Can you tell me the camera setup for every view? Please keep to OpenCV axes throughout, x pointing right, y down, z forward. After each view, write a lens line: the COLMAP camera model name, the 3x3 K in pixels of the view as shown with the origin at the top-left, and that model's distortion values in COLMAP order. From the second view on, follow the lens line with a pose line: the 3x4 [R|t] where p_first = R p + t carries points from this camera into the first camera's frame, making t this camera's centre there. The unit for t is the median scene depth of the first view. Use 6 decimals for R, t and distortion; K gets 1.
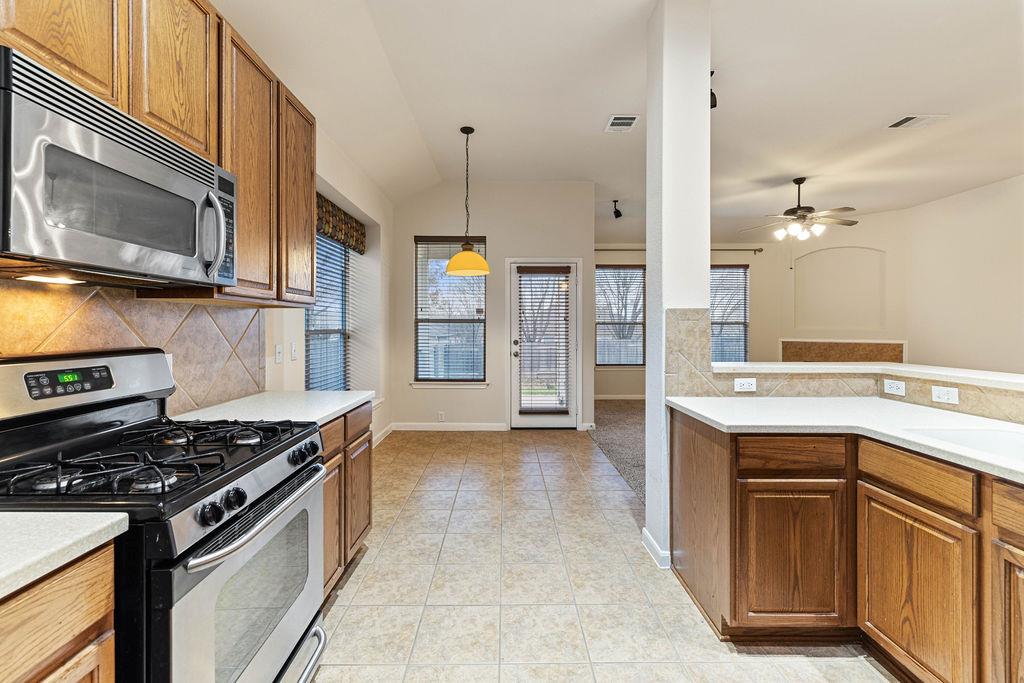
lens RADIAL K [[433.7, 0, 506.7], [0, 433.7, 327.5], [0, 0, 1]] dist [-0.000600, 0.001264]
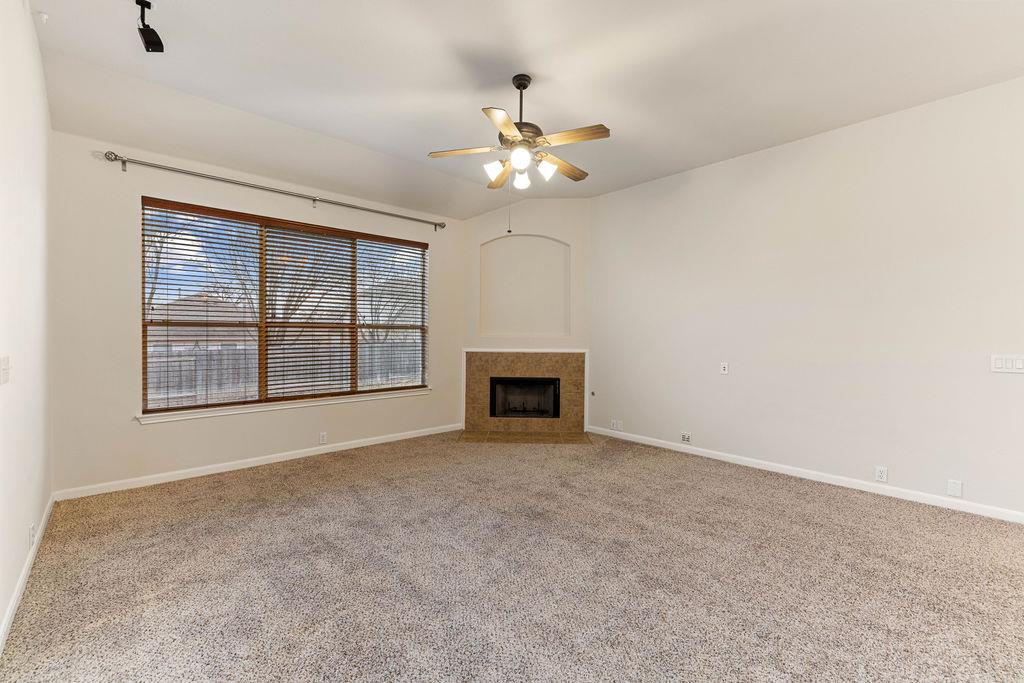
lens RADIAL K [[433.7, 0, 509.3], [0, 433.7, 340.2], [0, 0, 1]] dist [-0.000600, 0.001264]
pose [[0.739022, -0.006326, 0.673651, 0.354686], [-0.005920, 0.999856, 0.015883, -0.001423], [-0.673655, -0.015726, 0.738879, 0.761794]]
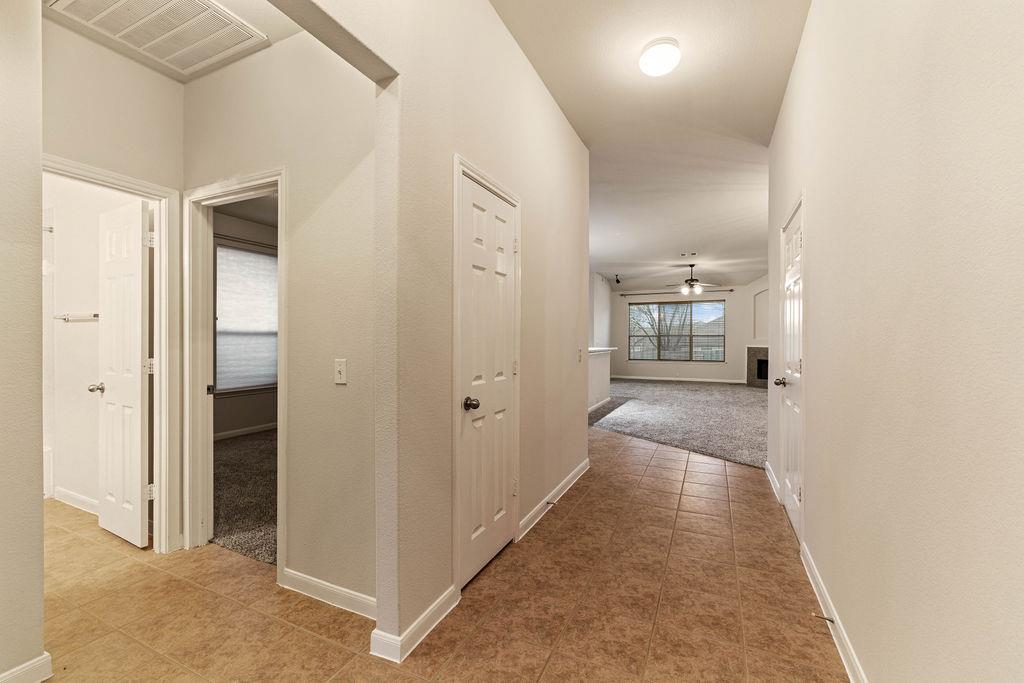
lens RADIAL K [[433.7, 0, 508.6], [0, 433.7, 341.7], [0, 0, 1]] dist [-0.000600, 0.001264]
pose [[0.902657, 0.001961, -0.430357, 1.030828], [0.000513, 0.999984, 0.005631, 0.007063], [0.430361, -0.005304, 0.902641, -1.601721]]
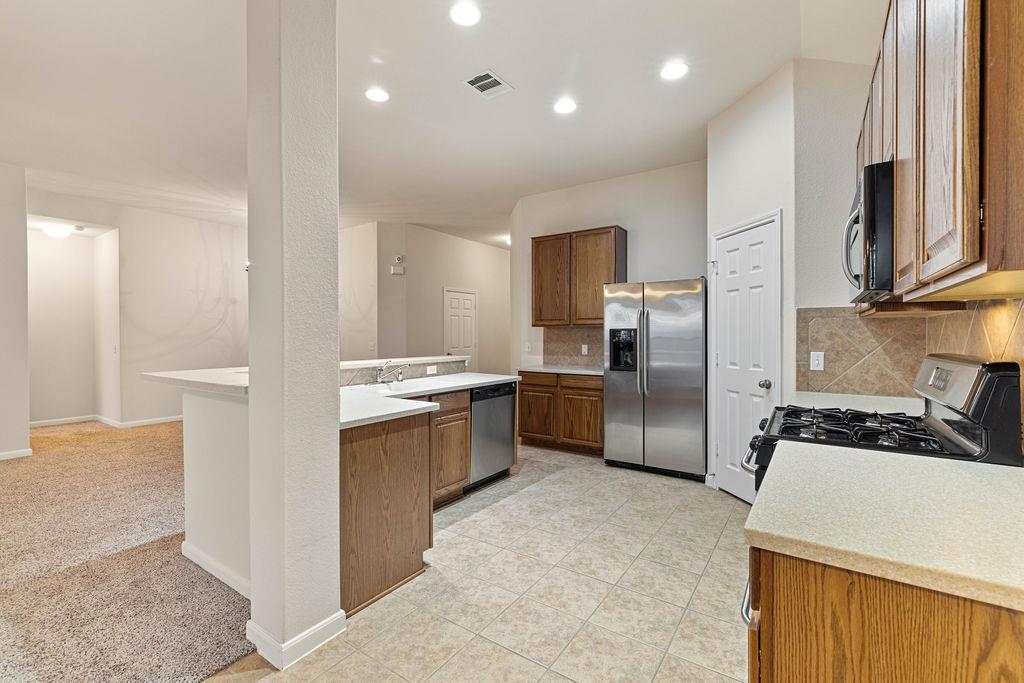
lens RADIAL K [[441.3, 0, 507.9], [0, 441.3, 341.0], [0, 0, 1]] dist [-0.003015, 0.001720]
pose [[-0.820121, -0.007531, 0.572141, -0.216462], [0.001867, 0.999873, 0.015838, -0.002692], [-0.572188, 0.014057, -0.820002, 0.871140]]
